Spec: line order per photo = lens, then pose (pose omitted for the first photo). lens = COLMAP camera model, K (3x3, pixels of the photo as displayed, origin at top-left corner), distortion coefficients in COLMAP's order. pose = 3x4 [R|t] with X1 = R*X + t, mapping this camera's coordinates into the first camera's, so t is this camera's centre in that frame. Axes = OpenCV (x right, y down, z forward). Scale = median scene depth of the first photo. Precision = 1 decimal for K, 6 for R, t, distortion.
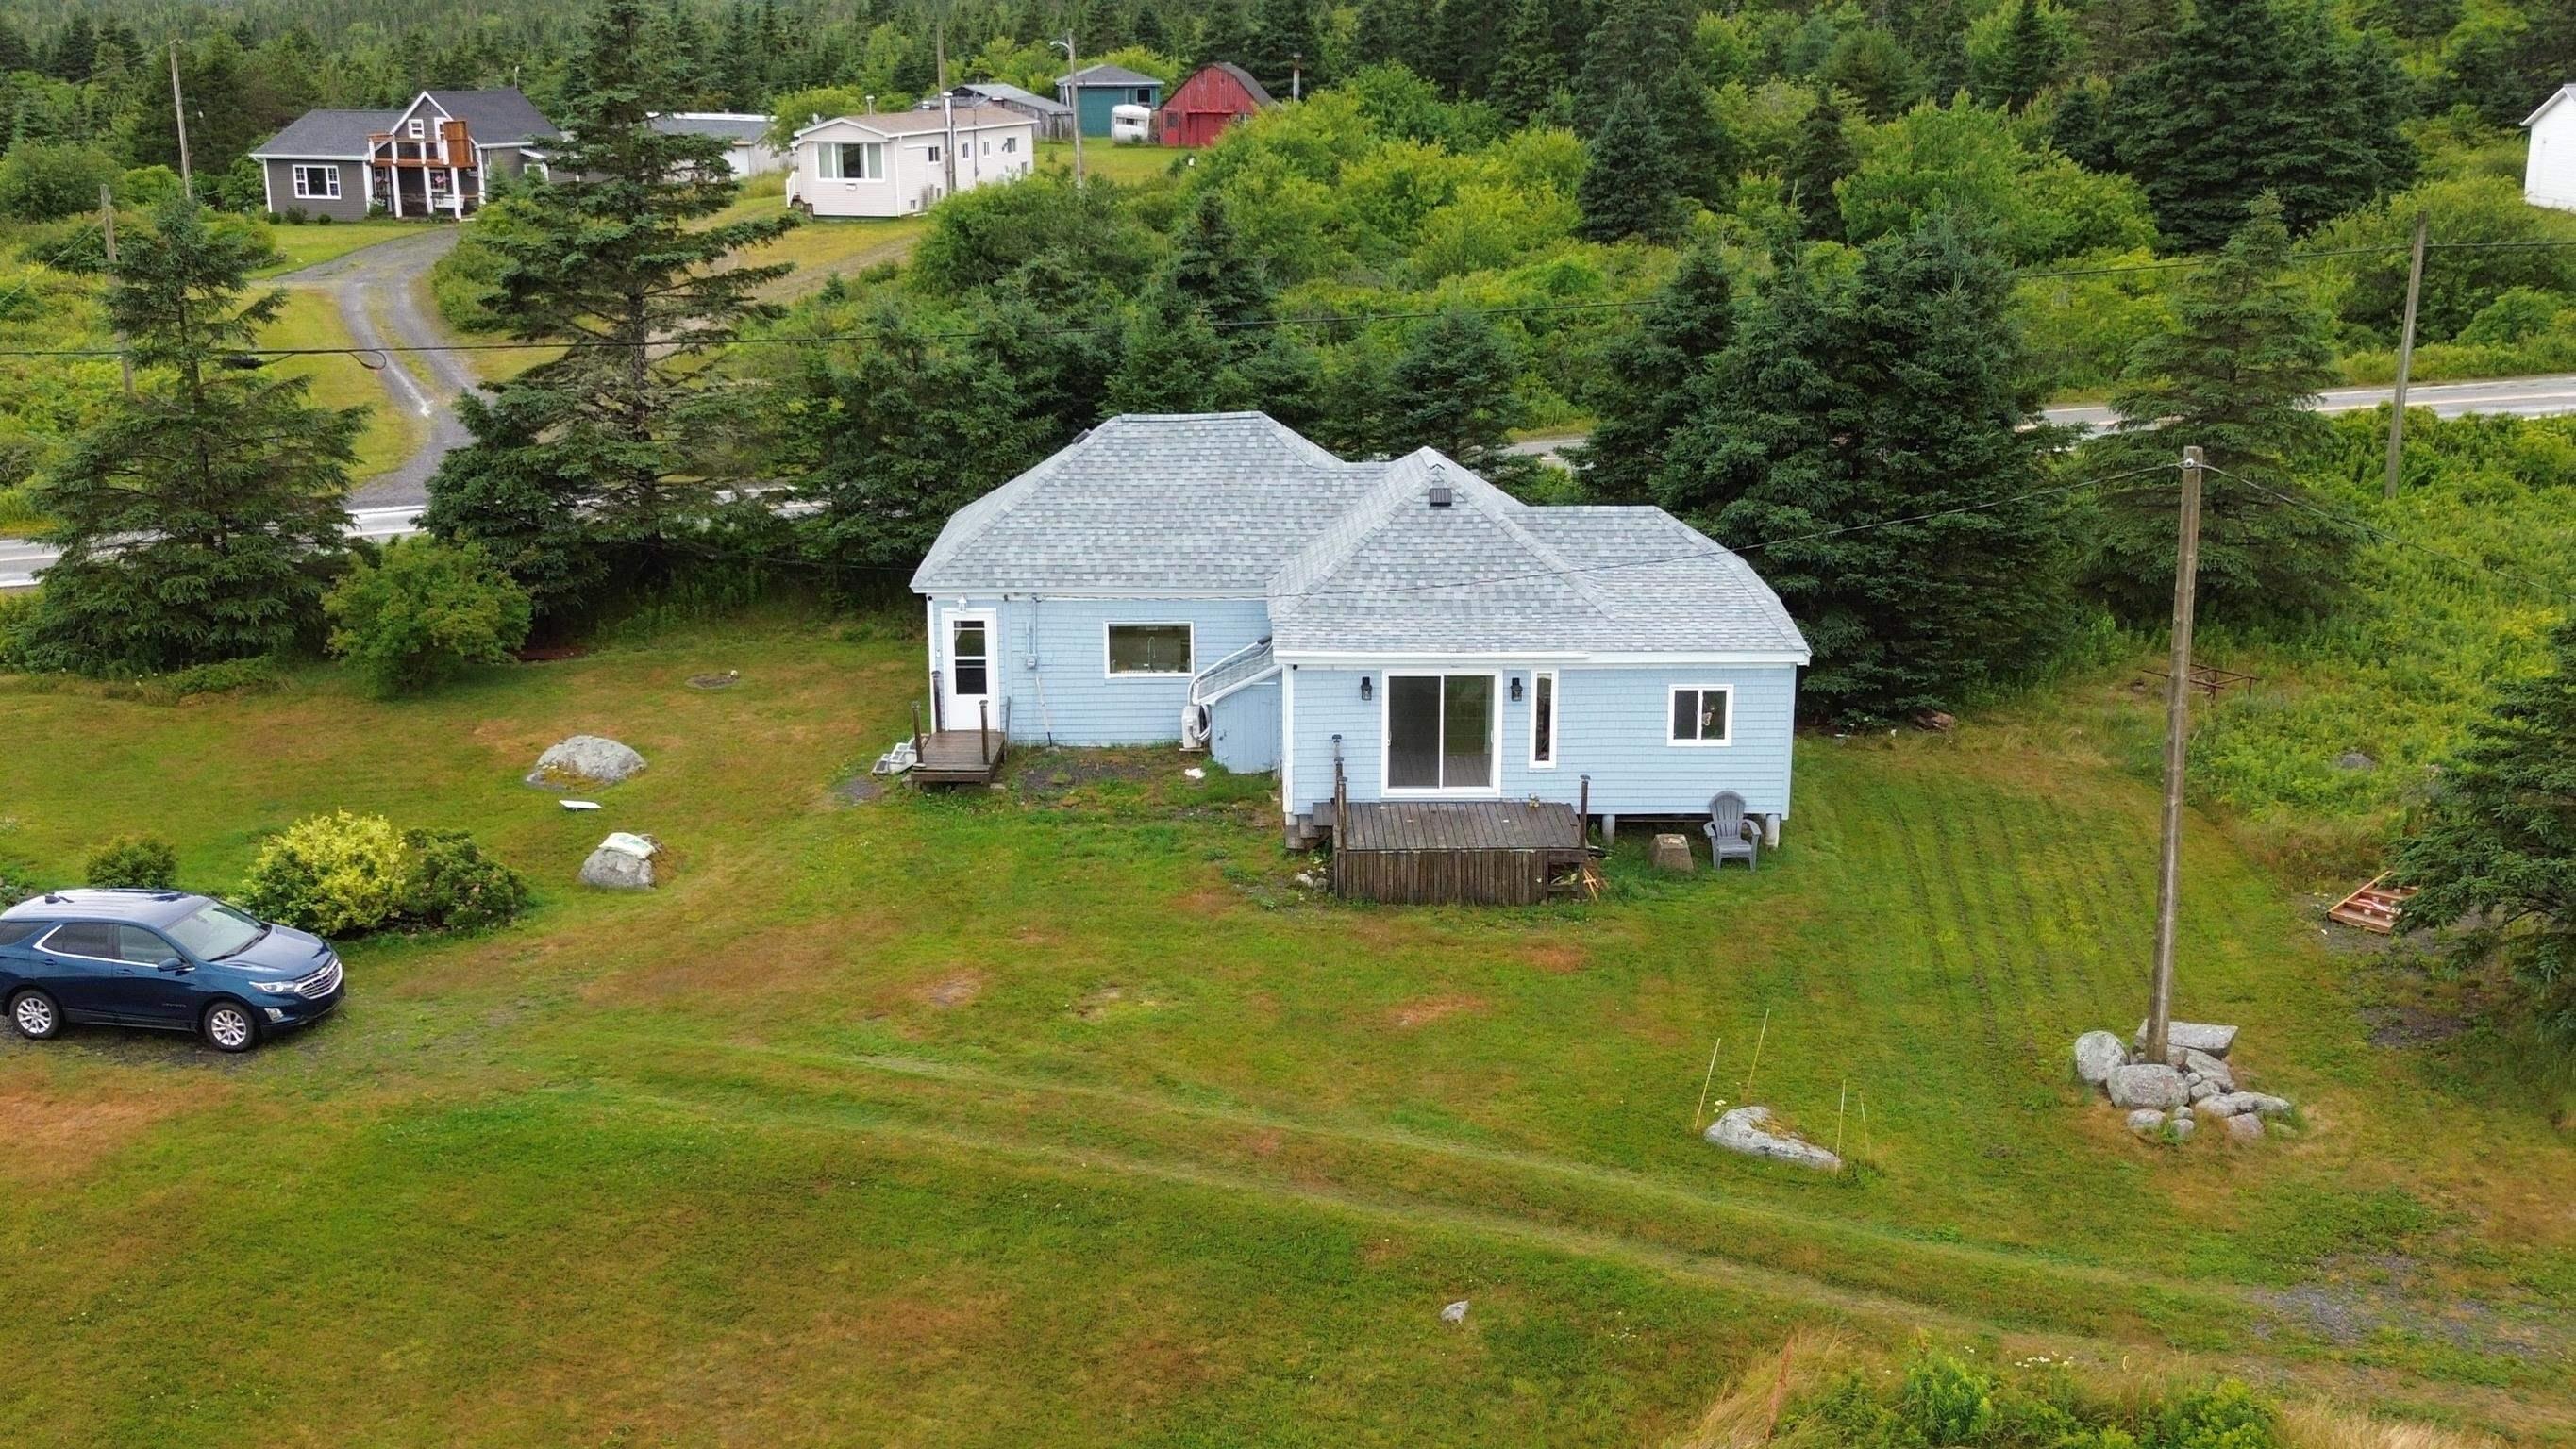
lens RADIAL K [[2630.4, 0, 1285.7], [0, 2630.4, 707.4], [0, 0, 1]] dist [0.173692, -0.453960]
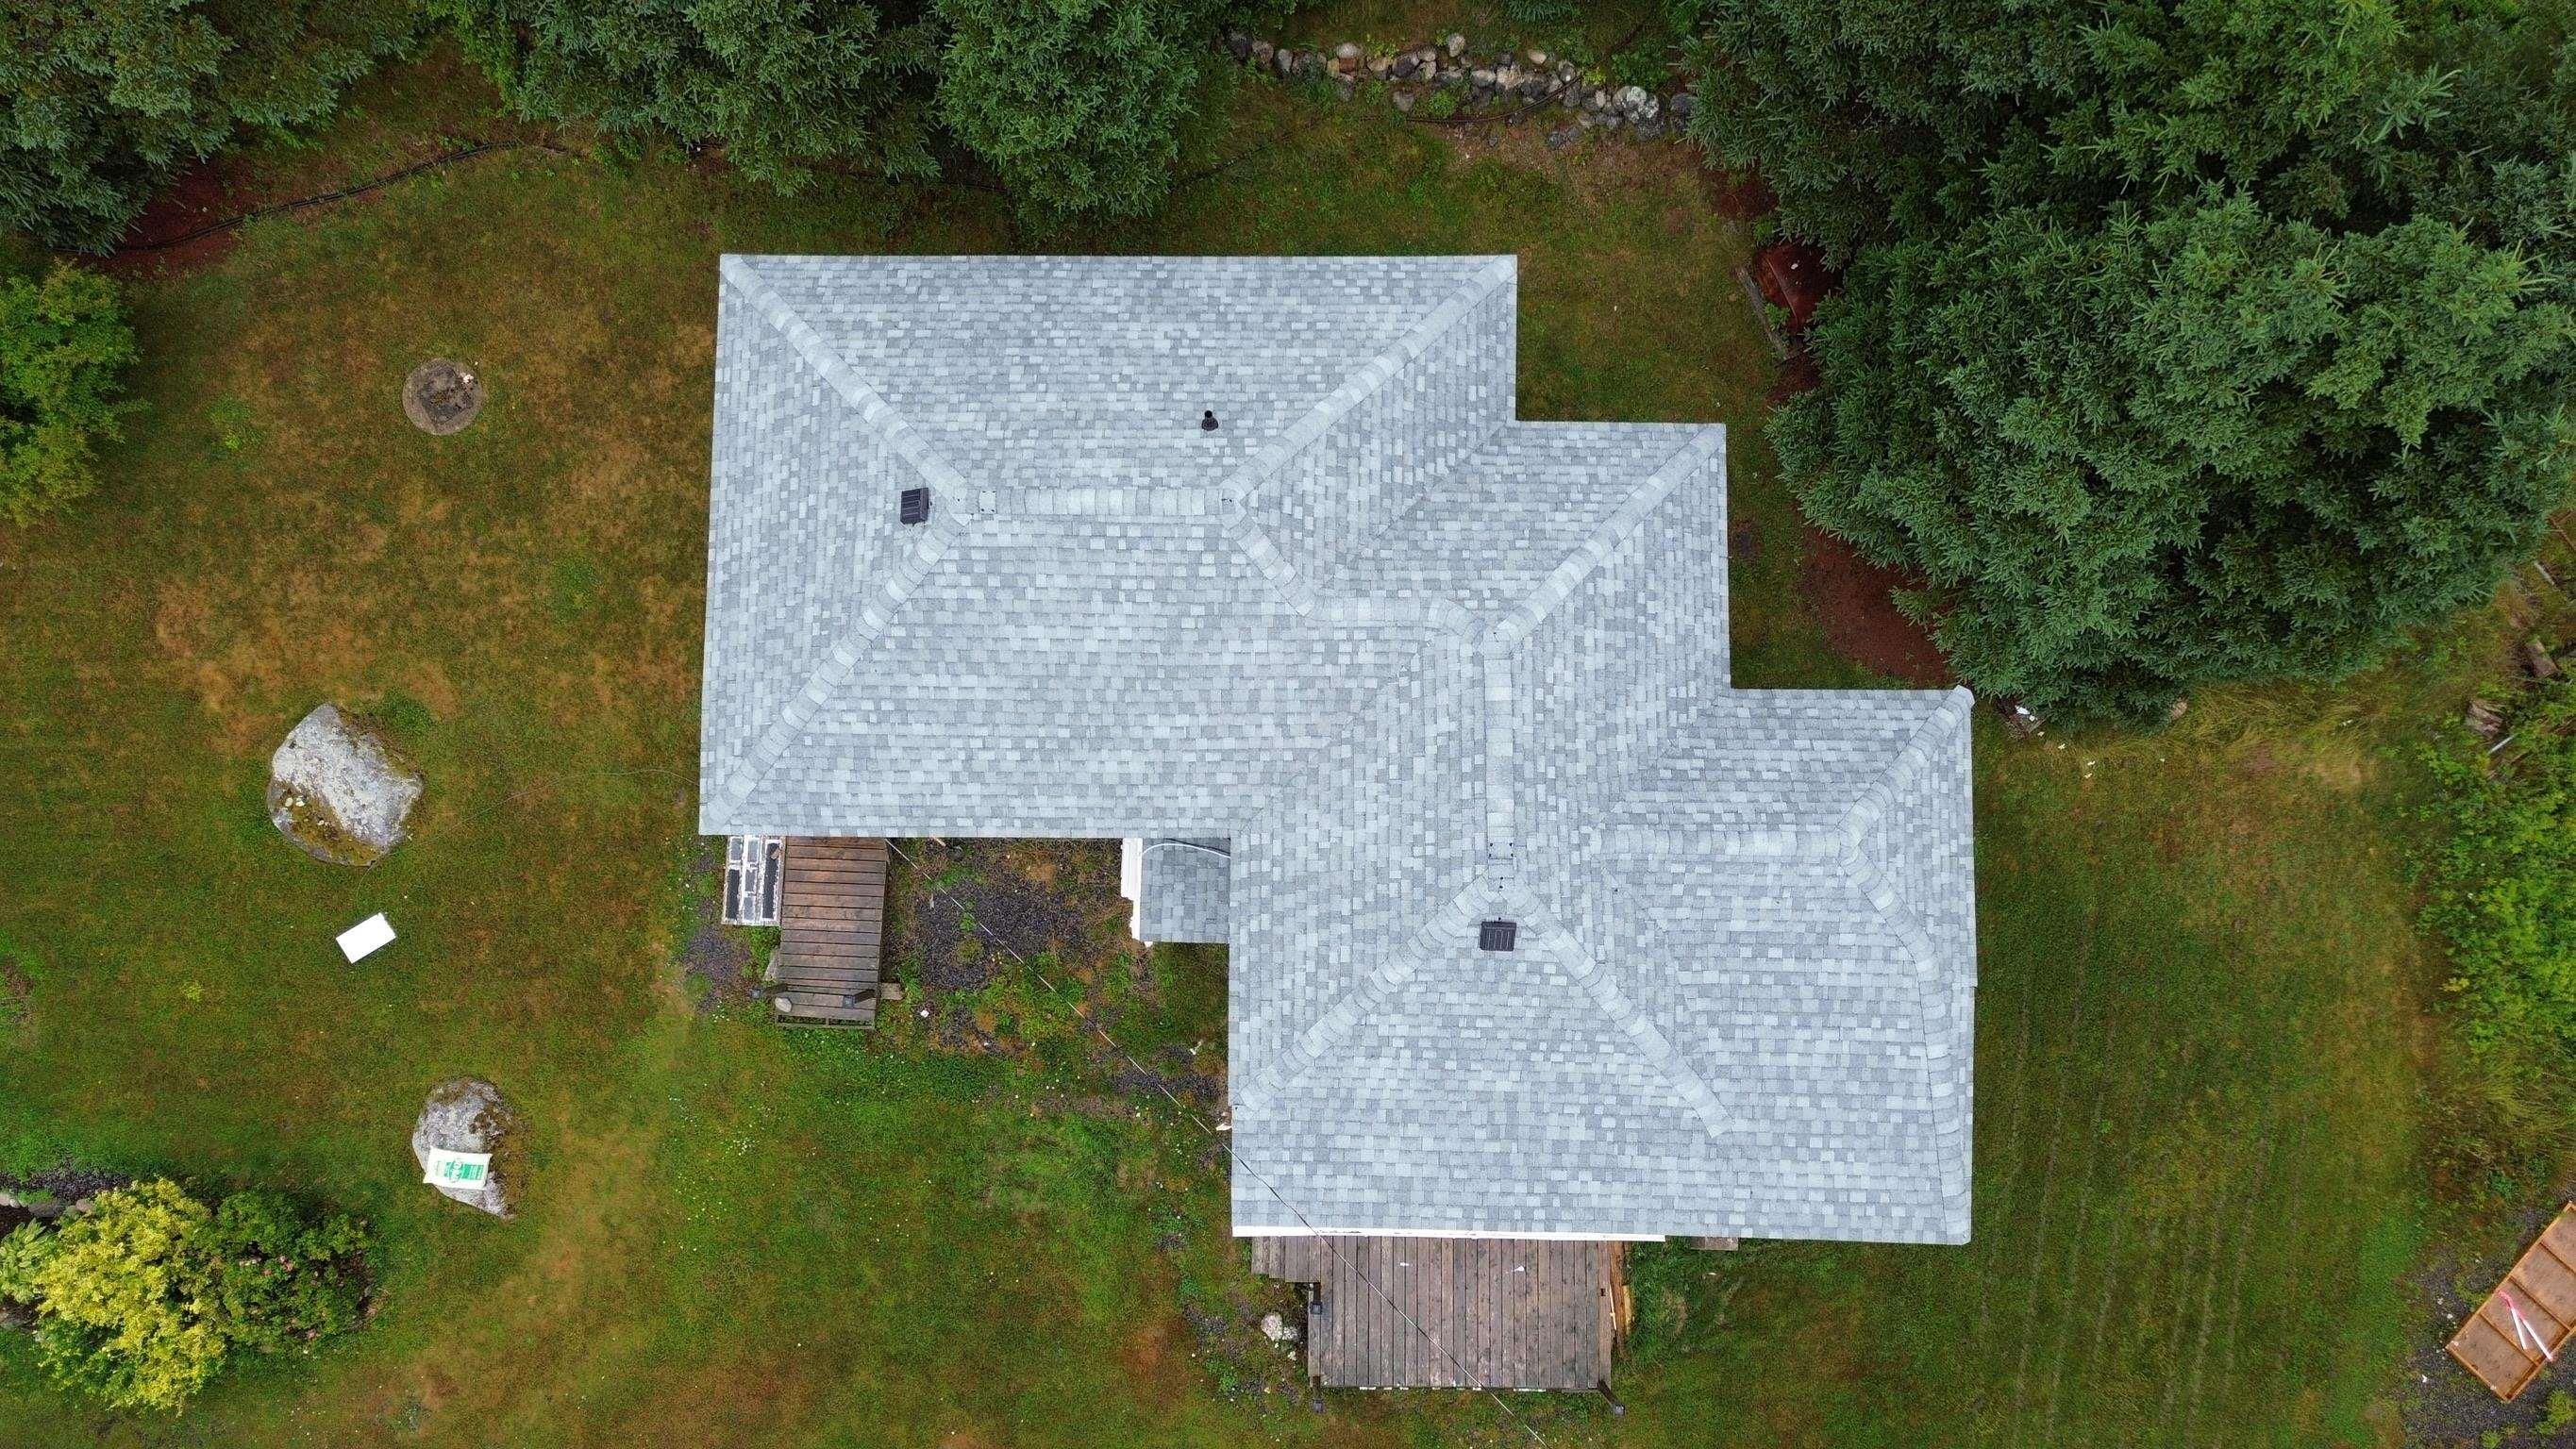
lens RADIAL K [[1812.0, 0, 1287.4], [0, 1812.0, 707.0], [0, 0, 1]] dist [0.088729, -0.104695]
pose [[0.999664, 0.025832, -0.001960, 0.007202], [-0.007025, 0.343130, 0.939262, -0.501620], [0.024935, -0.938933, 0.343196, 0.884763]]
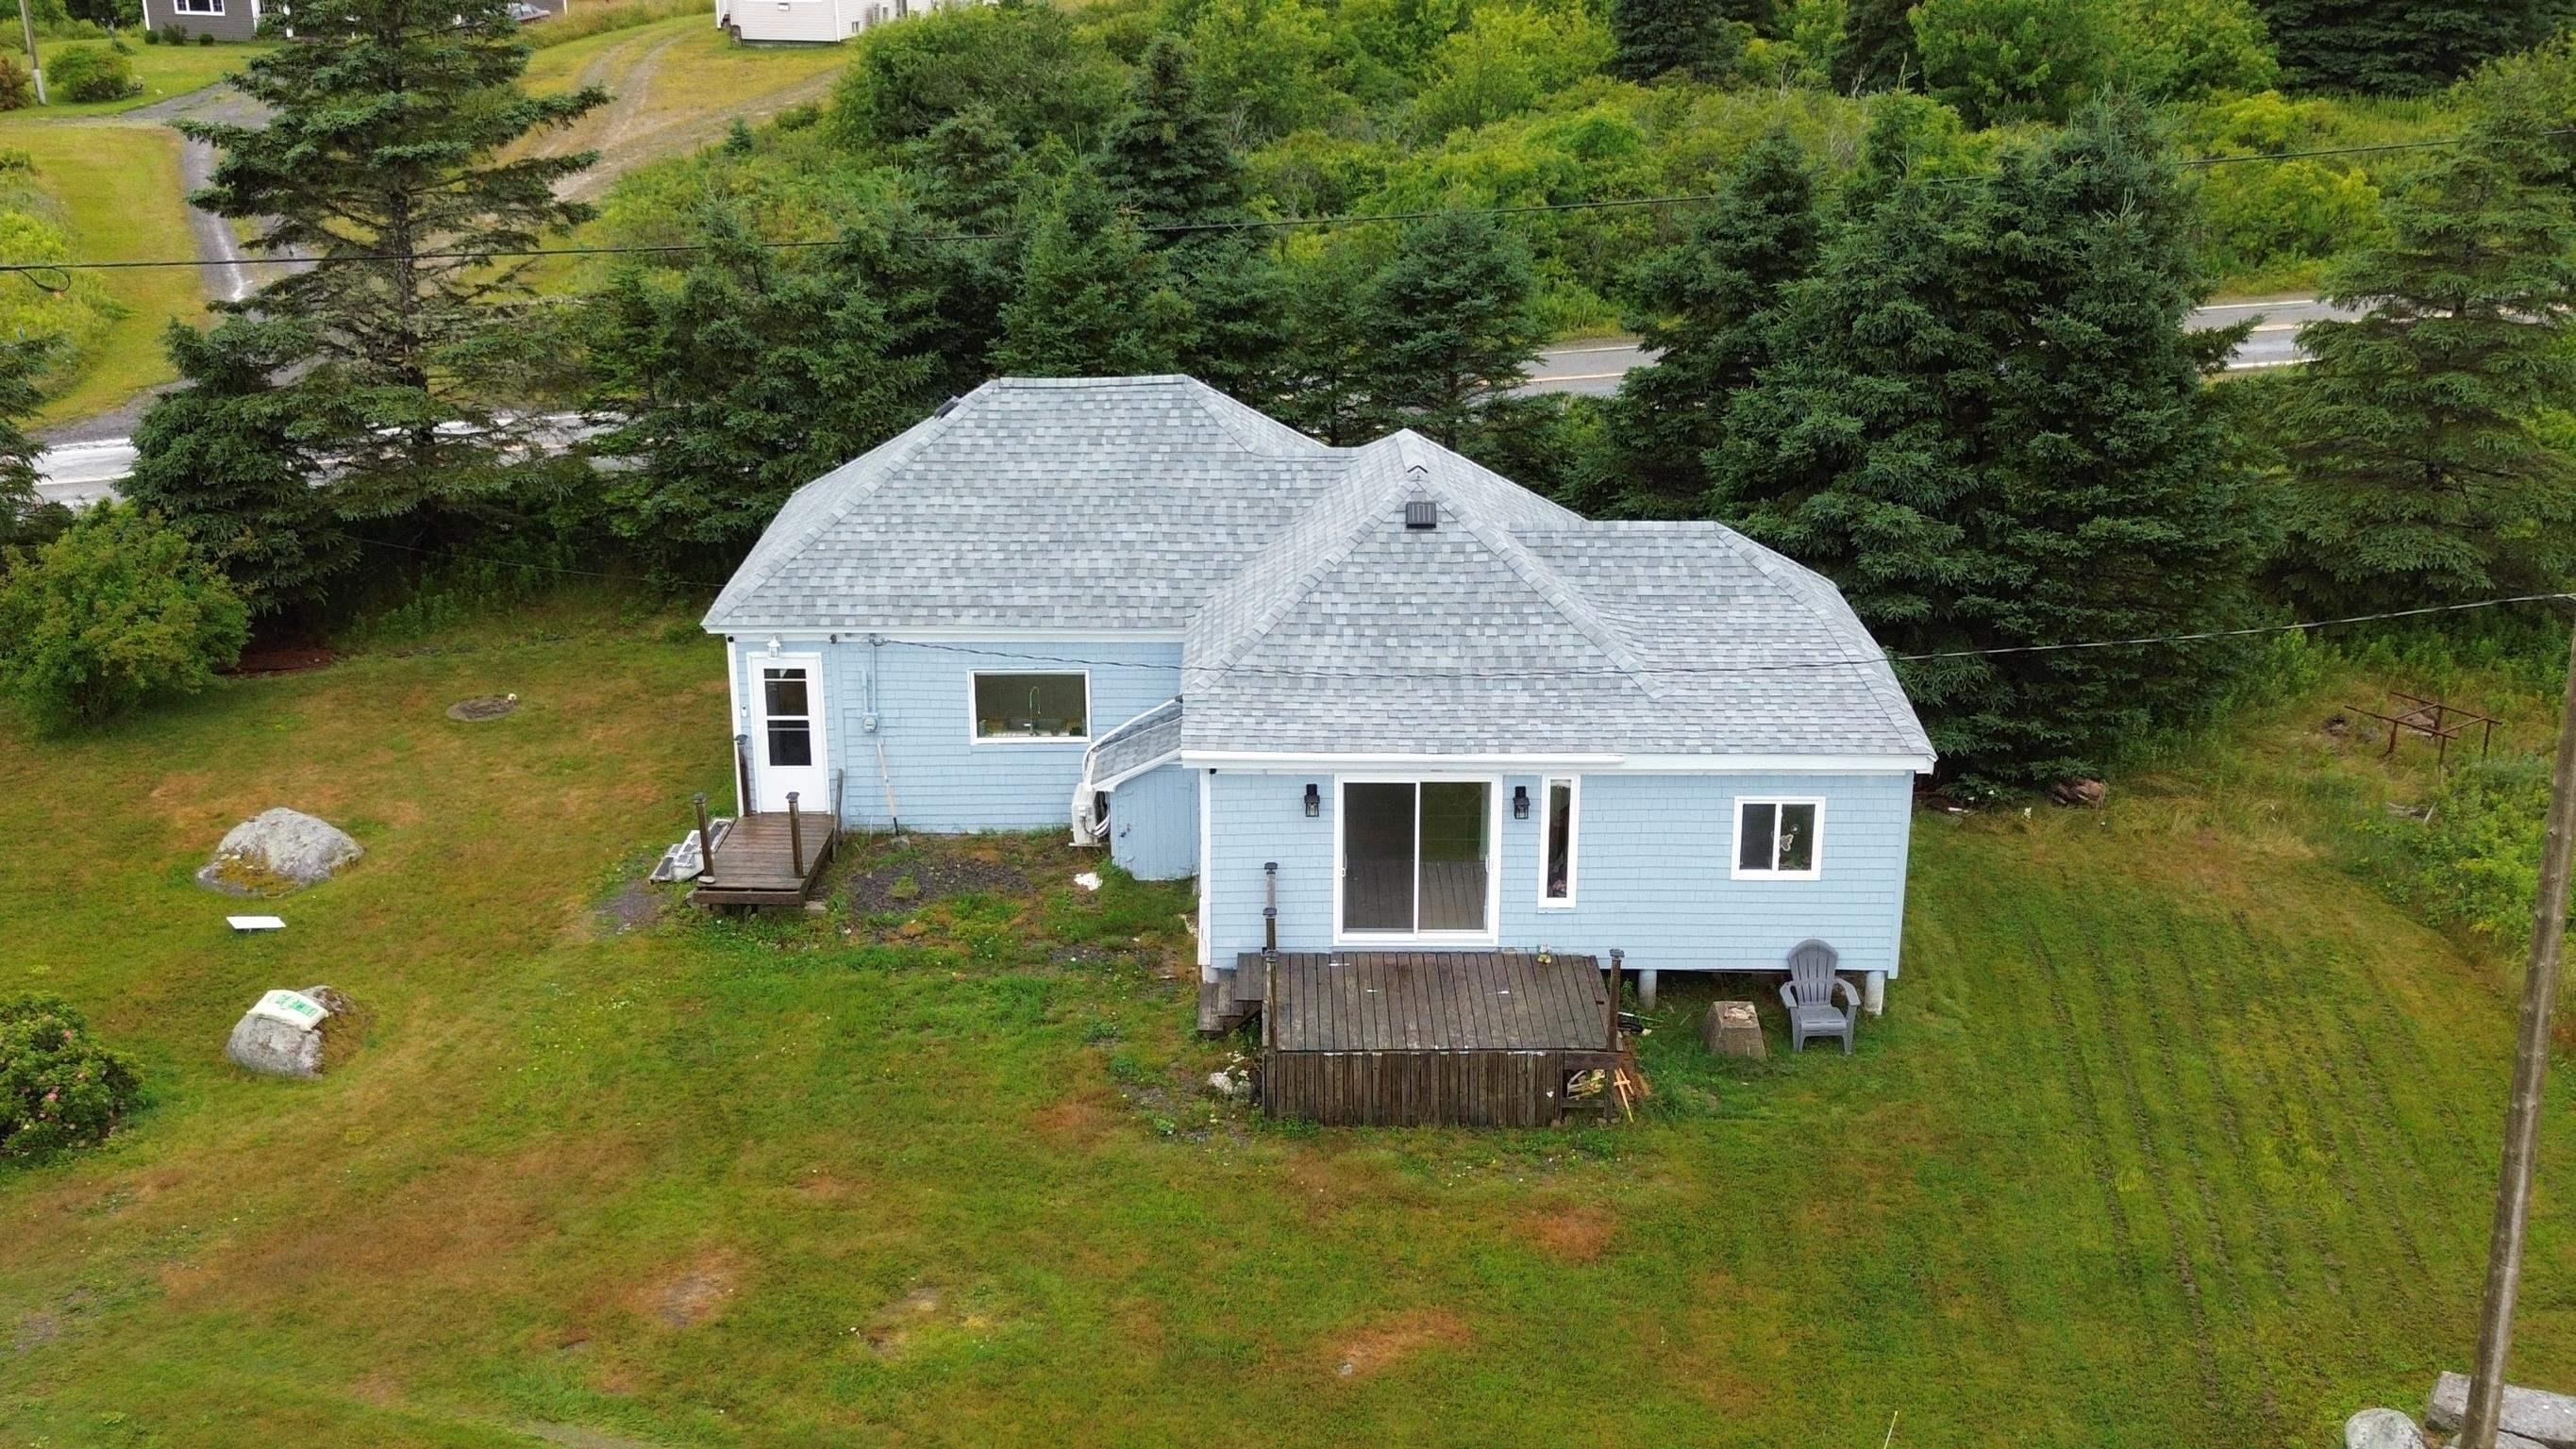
lens RADIAL K [[2630.4, 0, 1285.7], [0, 2630.4, 707.4], [0, 0, 1]] dist [0.173692, -0.453960]
pose [[0.999954, 0.004240, -0.008624, 0.027426], [-0.003582, 0.997177, 0.075005, -0.080016], [0.008917, -0.074971, 0.997146, 0.265859]]
